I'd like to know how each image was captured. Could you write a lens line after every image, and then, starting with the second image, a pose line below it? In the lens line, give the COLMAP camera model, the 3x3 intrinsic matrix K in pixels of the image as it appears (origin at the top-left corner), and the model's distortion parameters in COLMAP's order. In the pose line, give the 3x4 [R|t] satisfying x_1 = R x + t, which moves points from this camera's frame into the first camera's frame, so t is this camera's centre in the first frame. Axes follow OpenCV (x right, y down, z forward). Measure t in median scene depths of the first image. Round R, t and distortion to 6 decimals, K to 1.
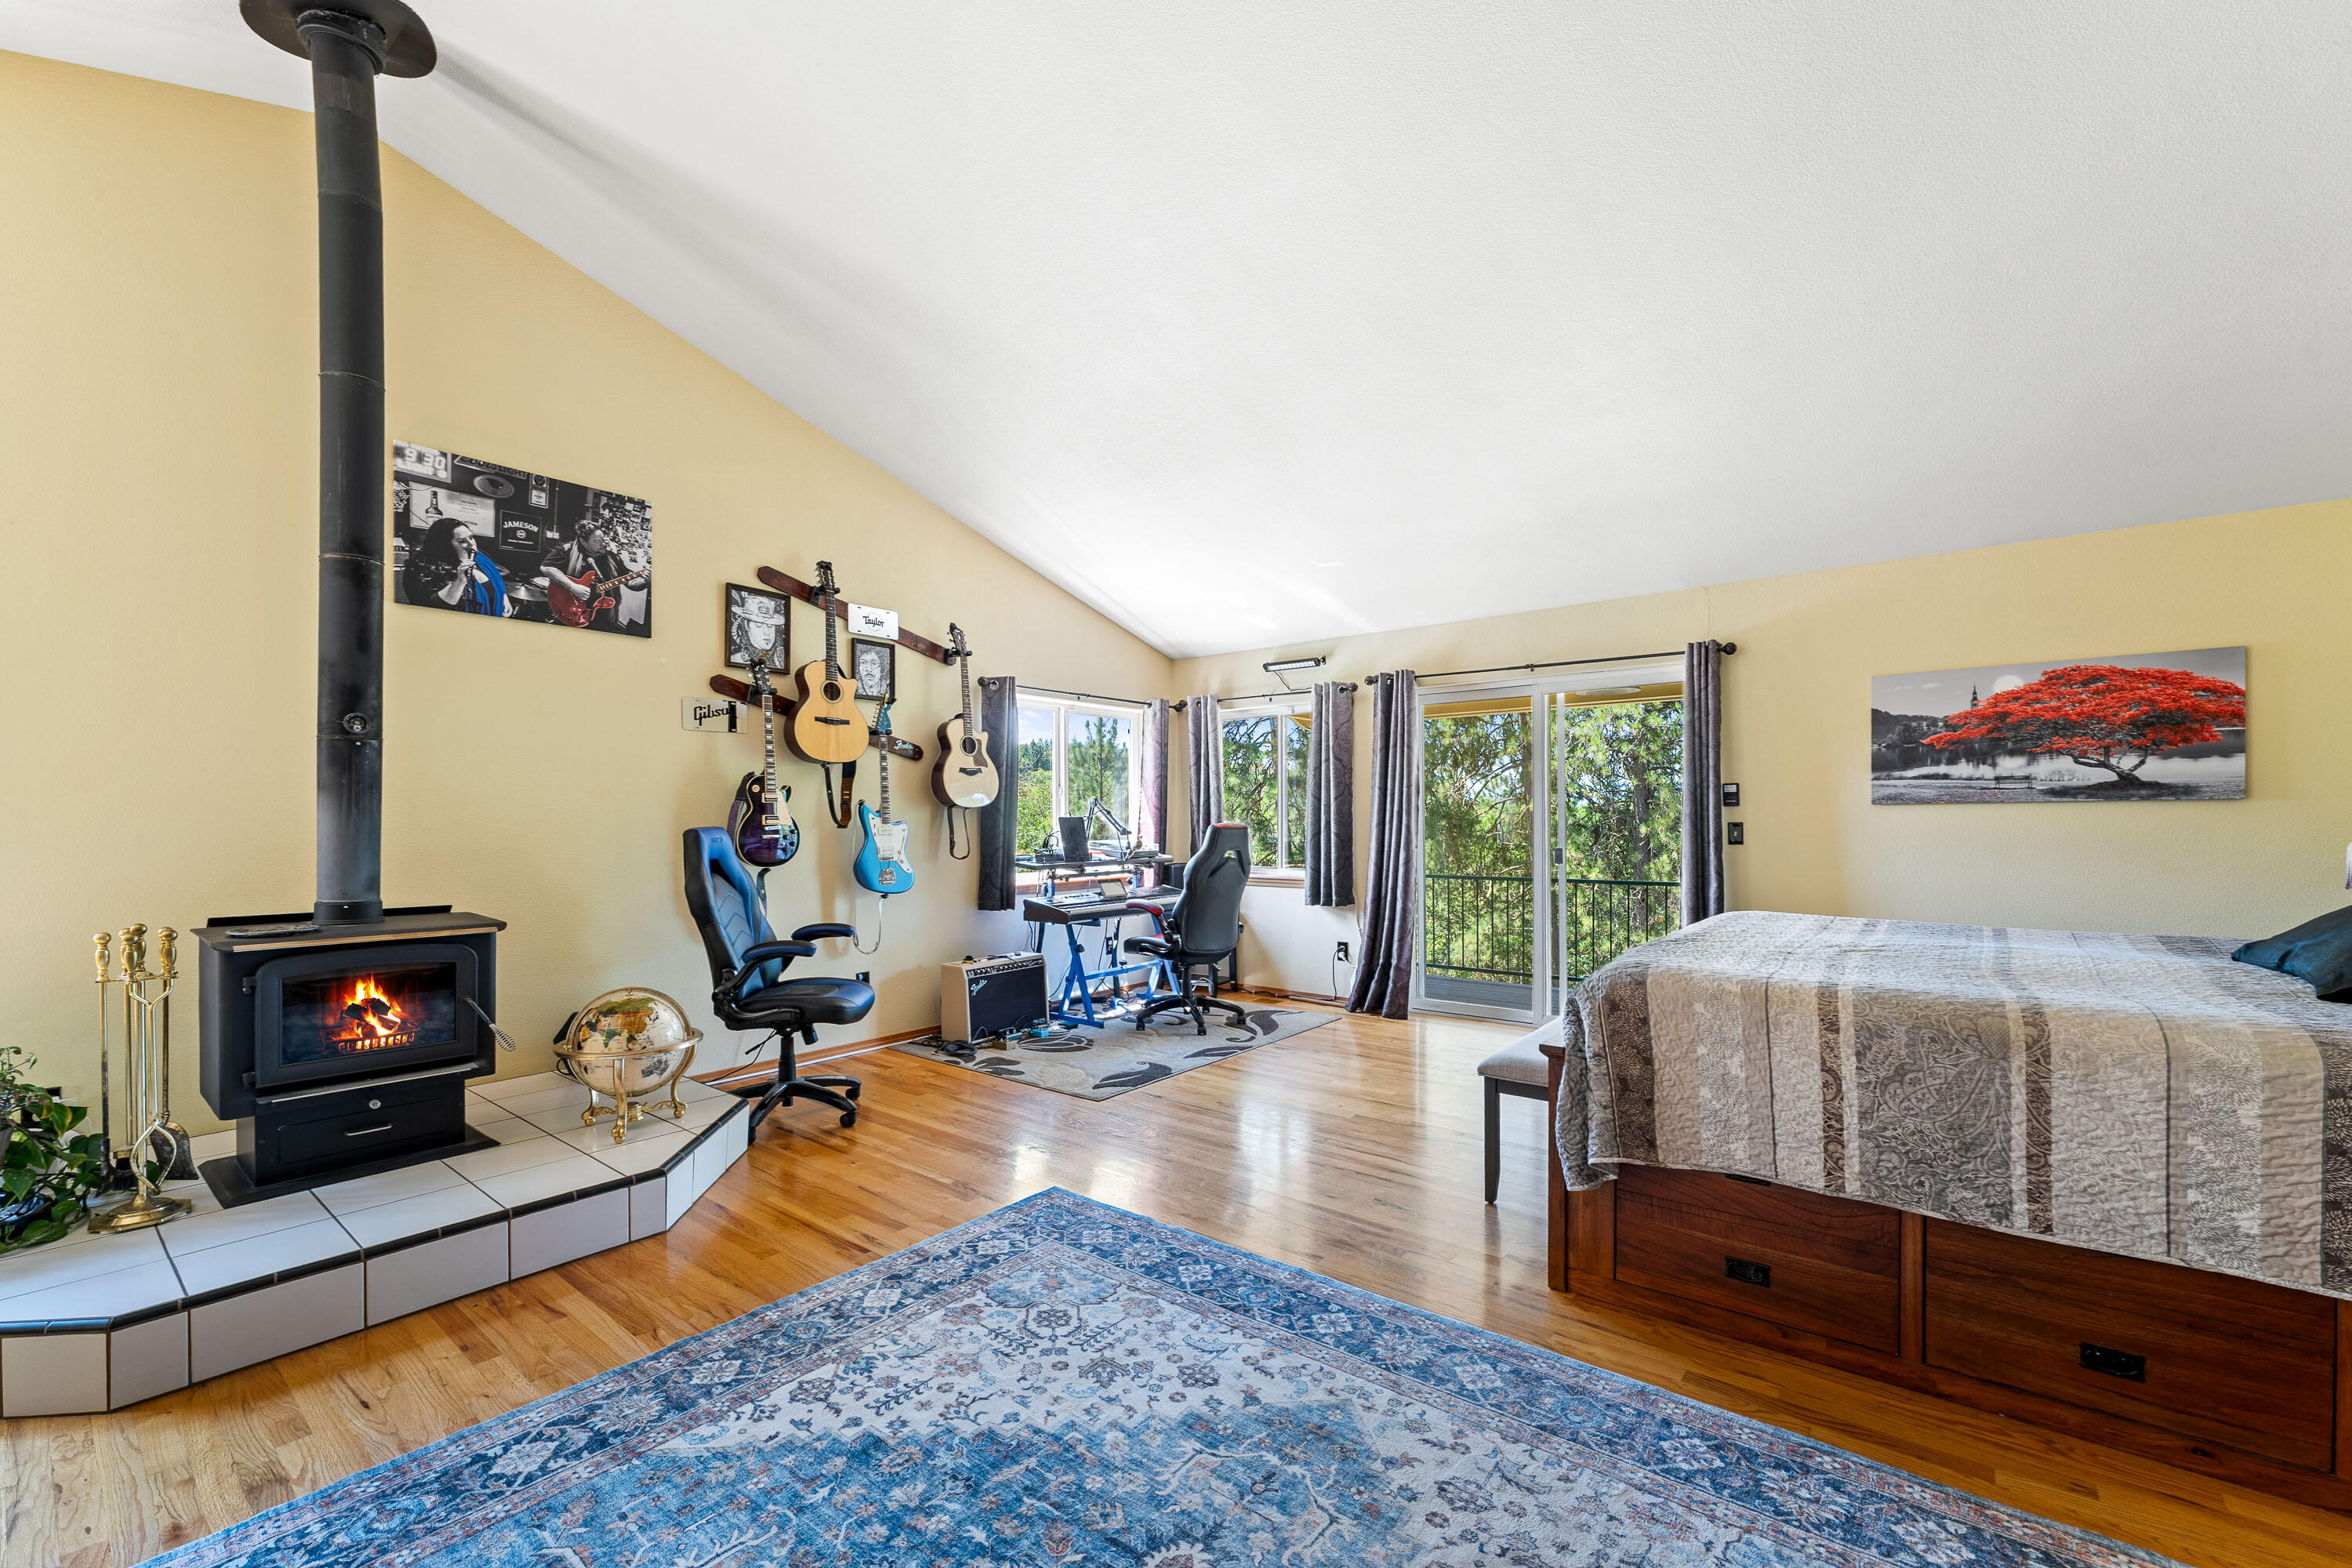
lens RADIAL K [[963.3, 0, 1183.0], [0, 963.3, 833.8], [0, 0, 1]] dist [-0.003734, -0.000654]
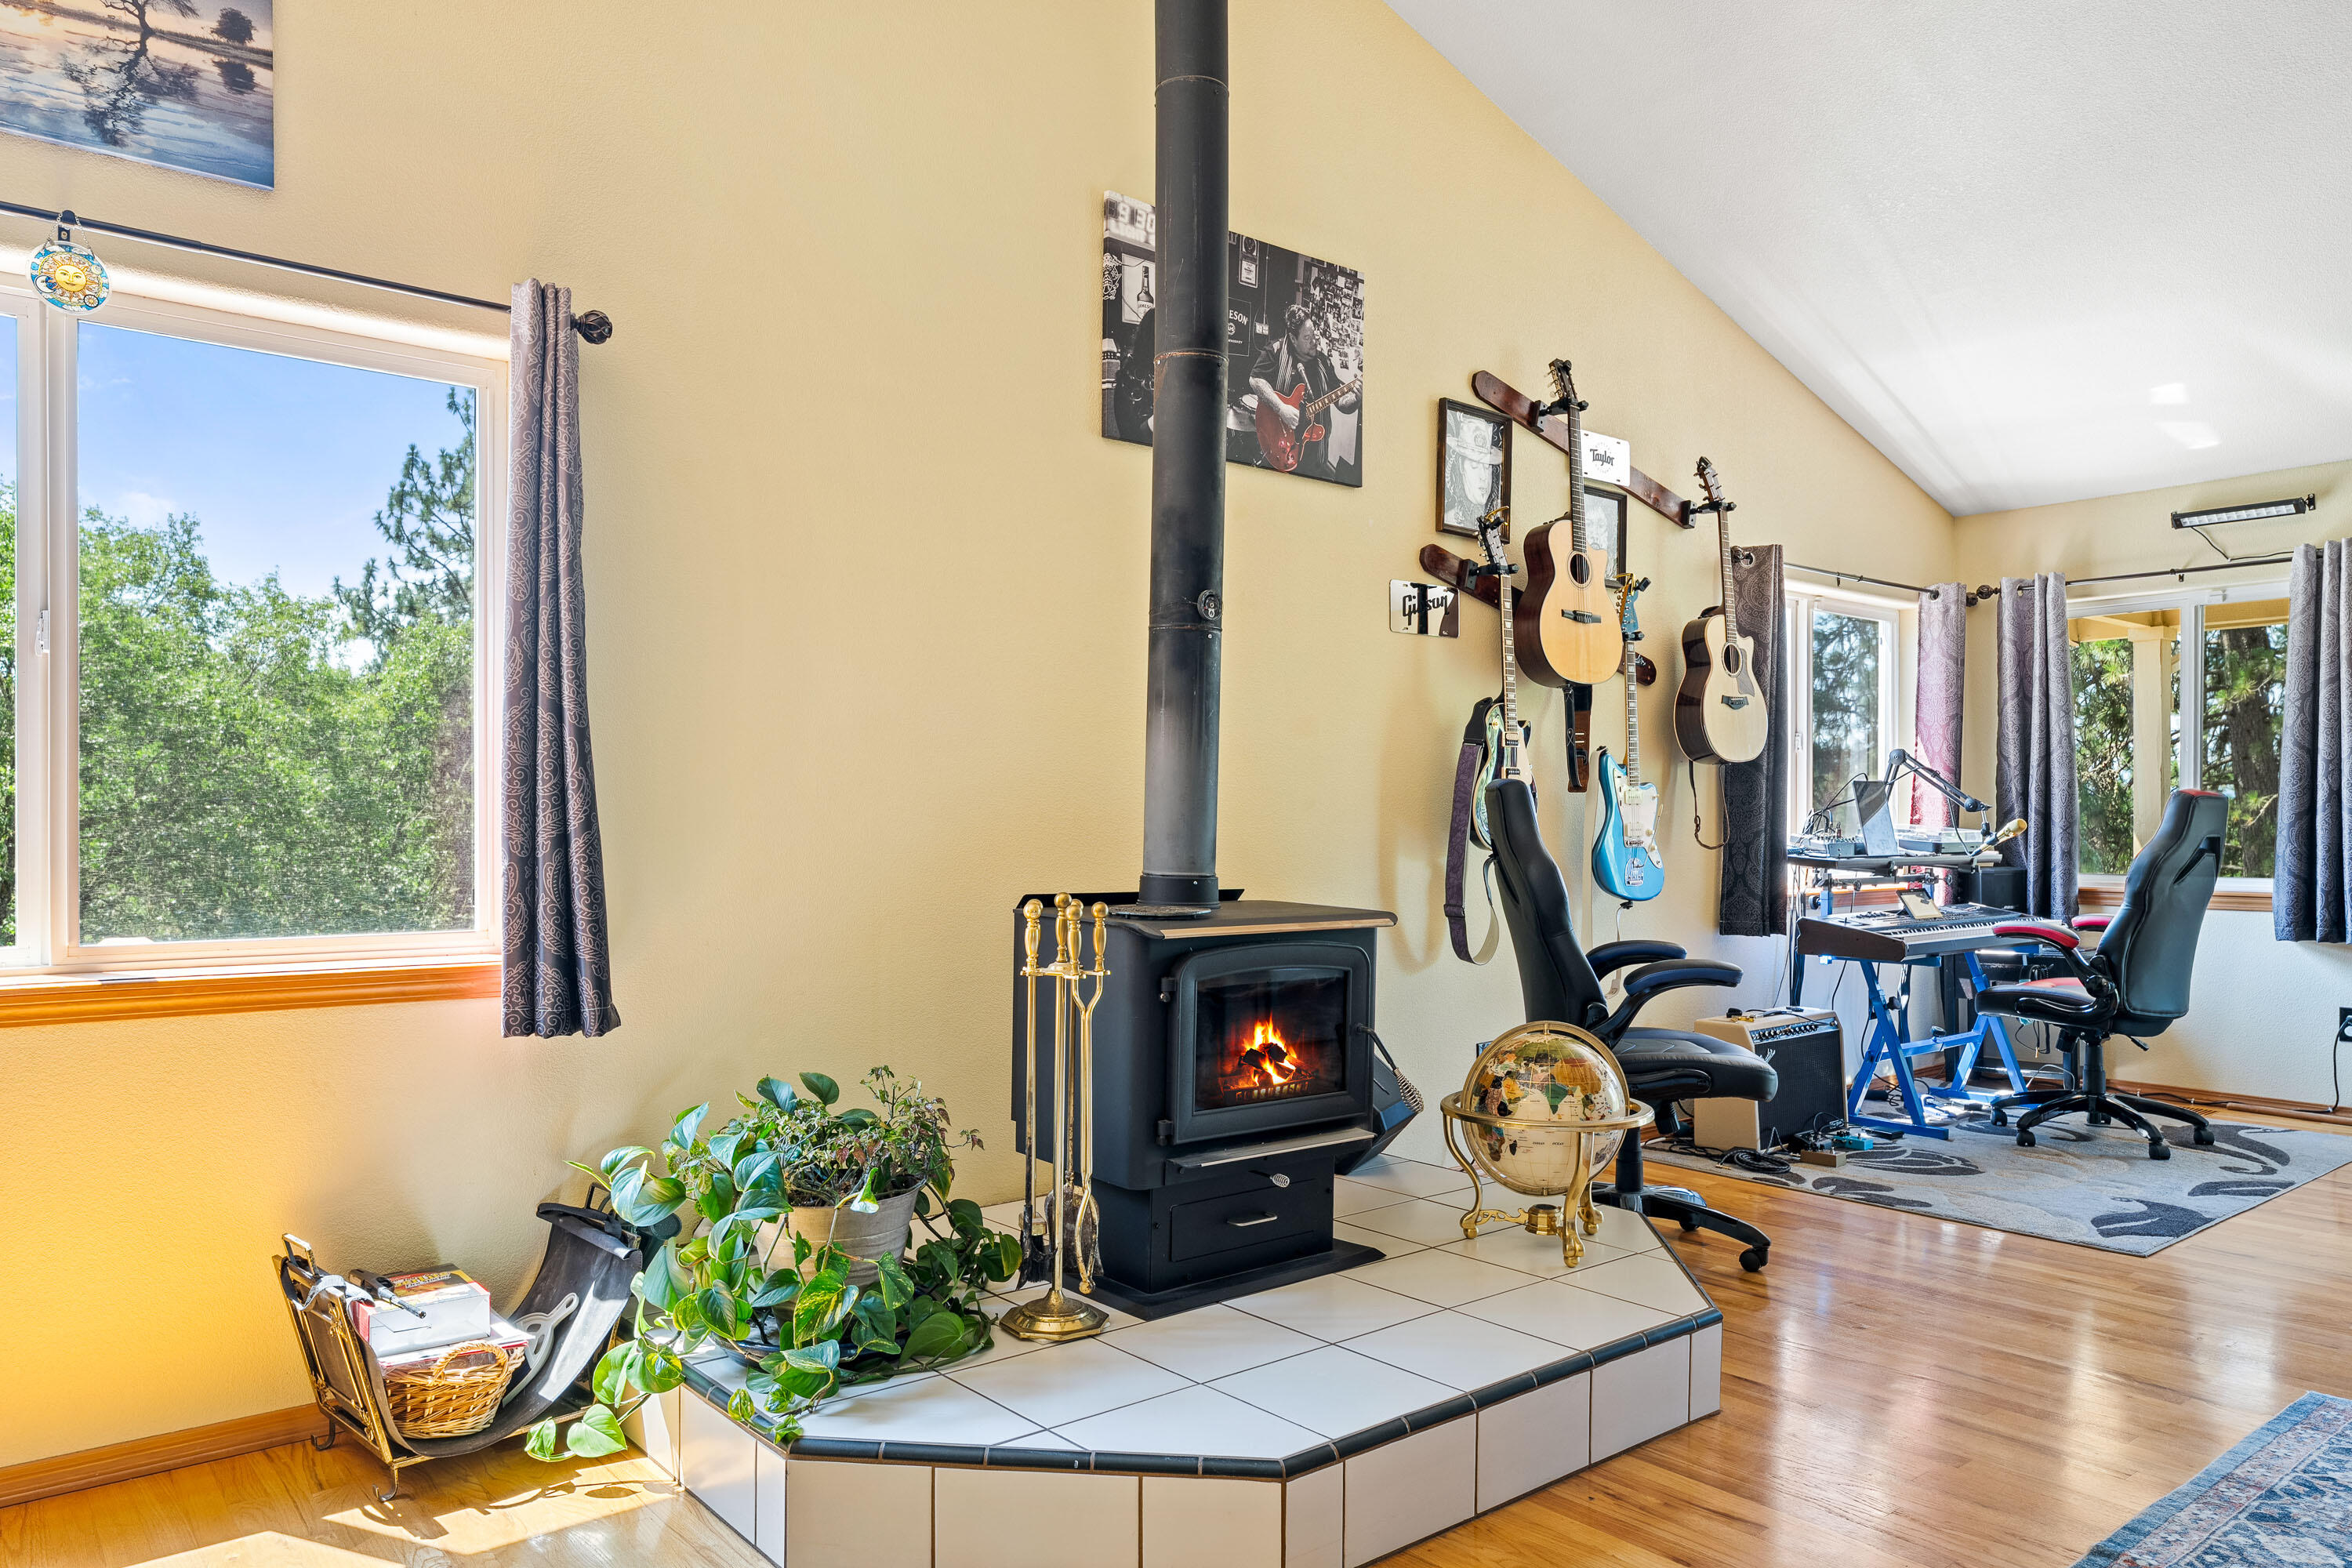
lens RADIAL K [[1577.2, 0, 1176.8], [0, 1577.2, 842.9], [0, 0, 1]] dist [0.004990, 0.000632]
pose [[0.978231, 0.007280, -0.207391, -0.381545], [-0.007813, 0.999968, -0.001748, 0.029424], [0.207372, 0.003330, 0.978257, -0.039931]]
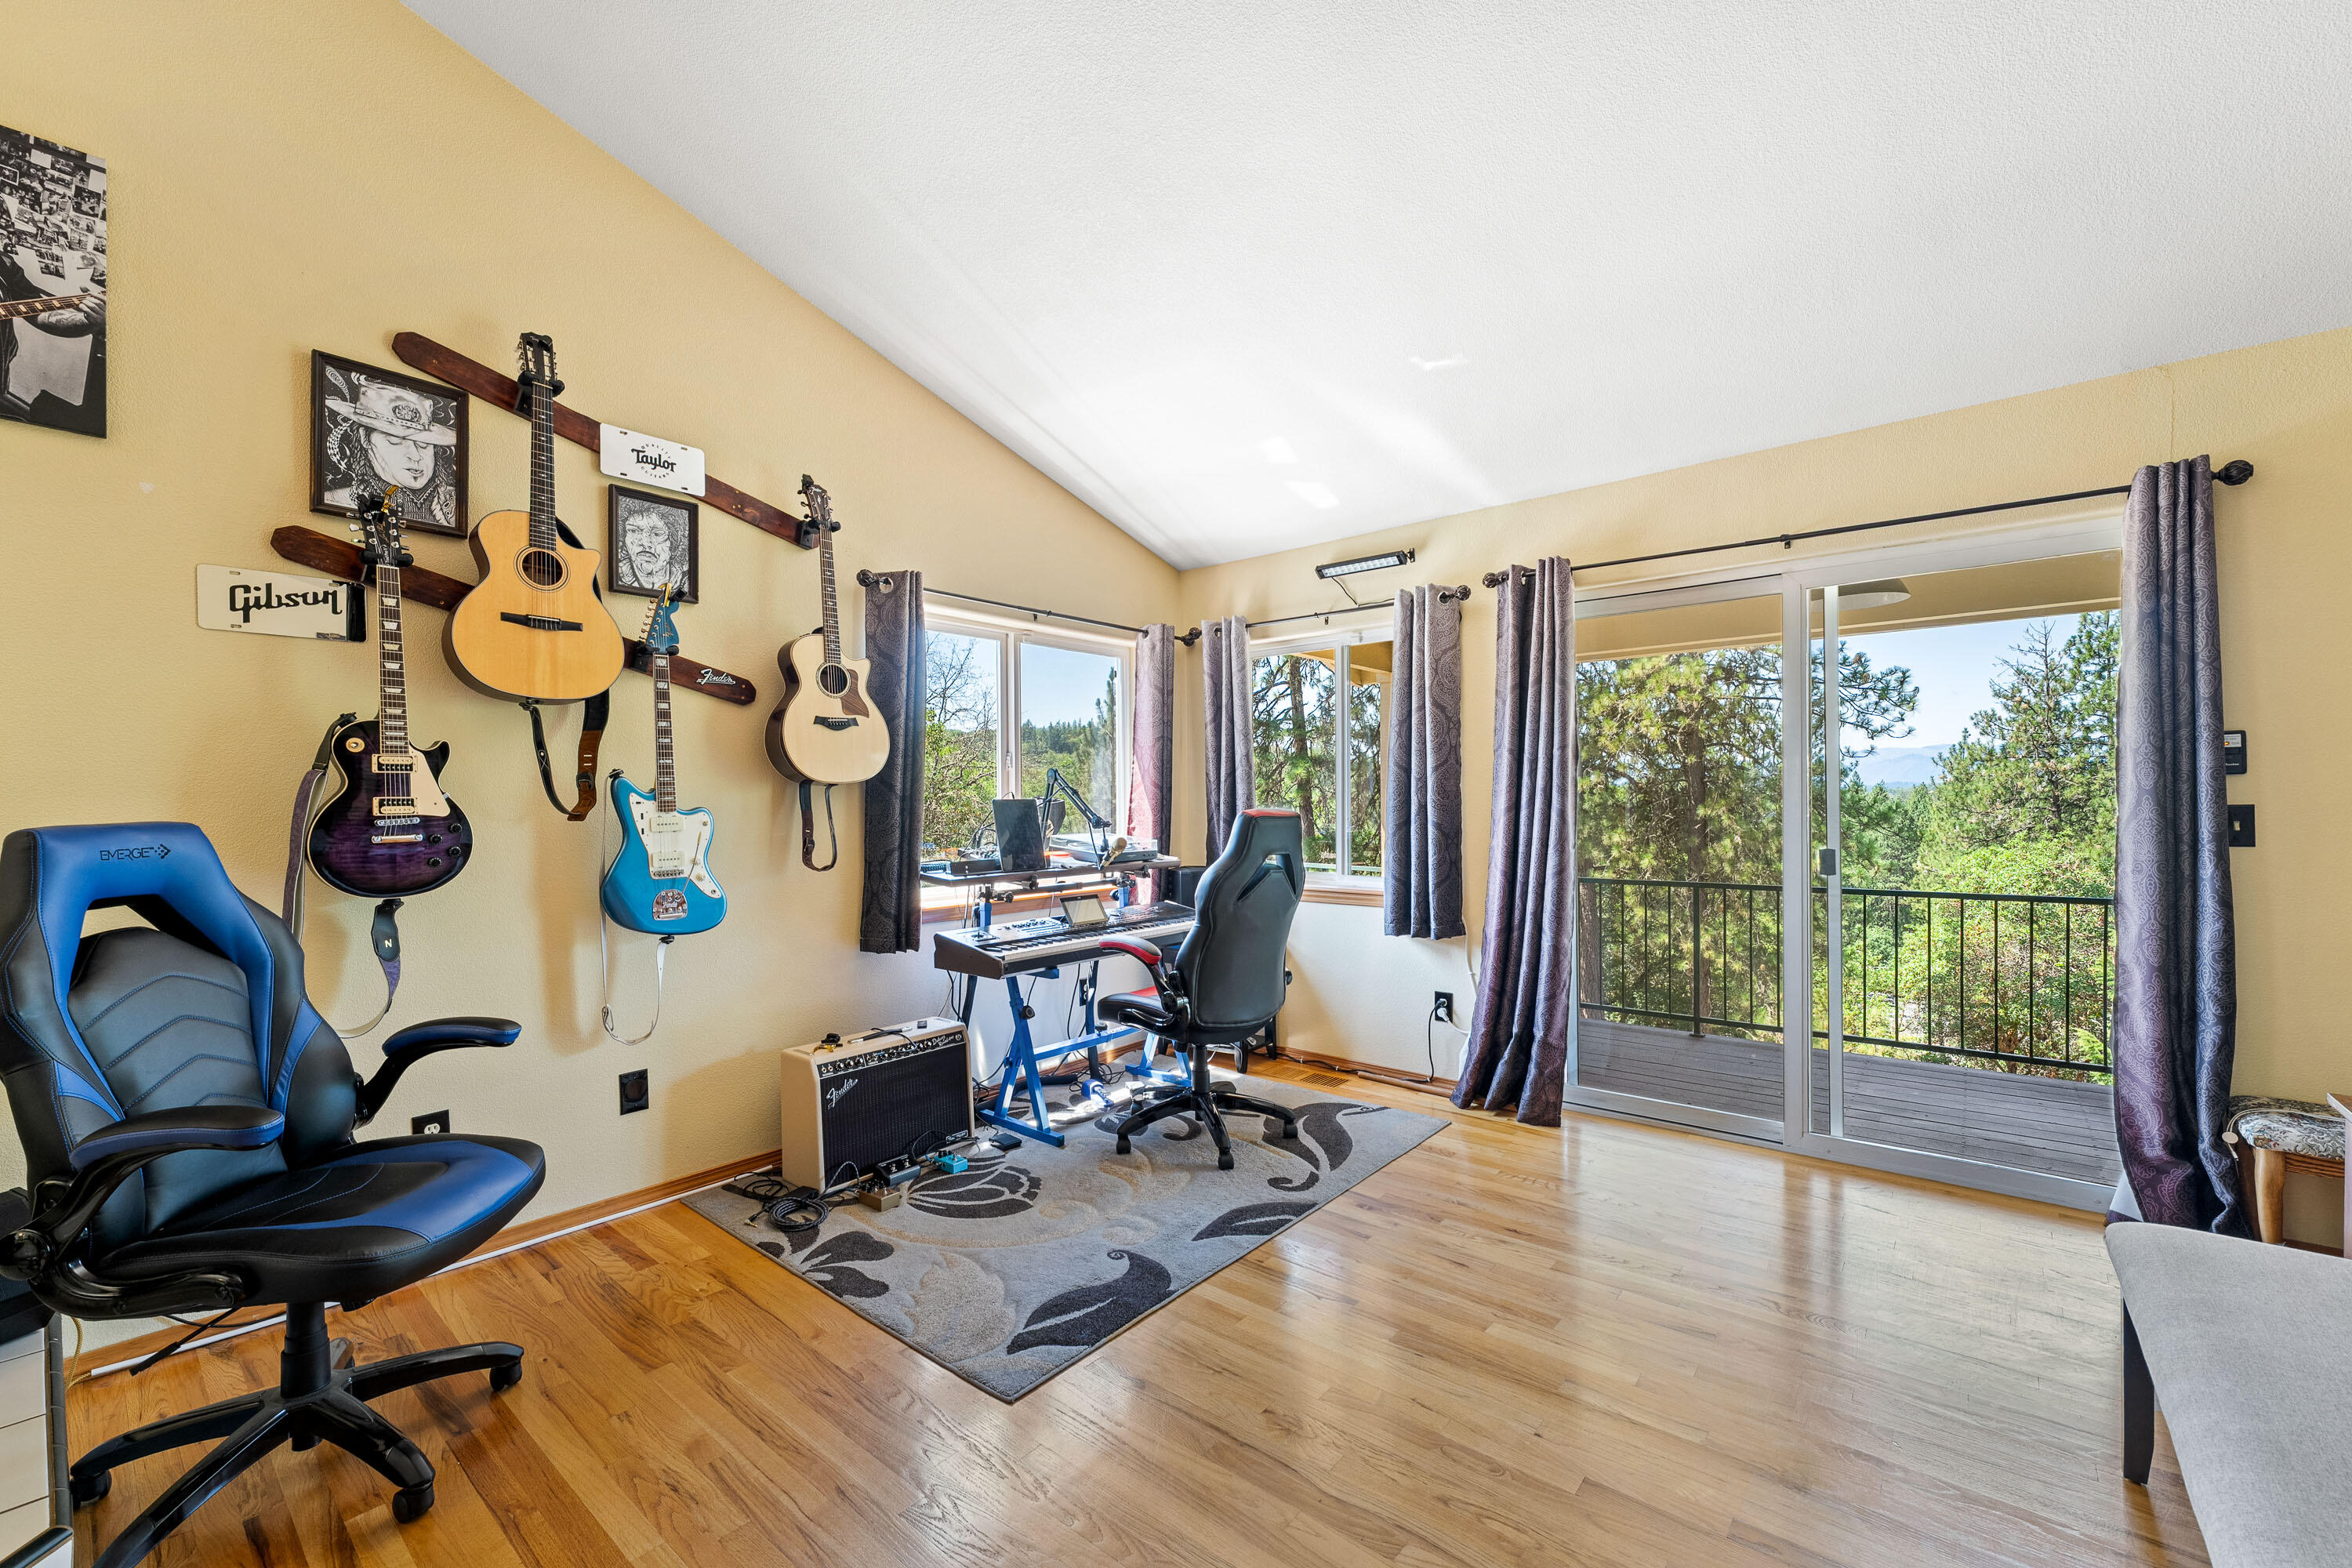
lens RADIAL K [[954.1, 0, 1177.2], [0, 954.1, 813.8], [0, 0, 1]] dist [-0.001735, -0.000692]
pose [[0.999705, -0.002657, -0.024130, 0.004559], [0.002600, 0.999994, -0.002384, -0.007088], [0.024136, 0.002321, 0.999706, 0.444241]]
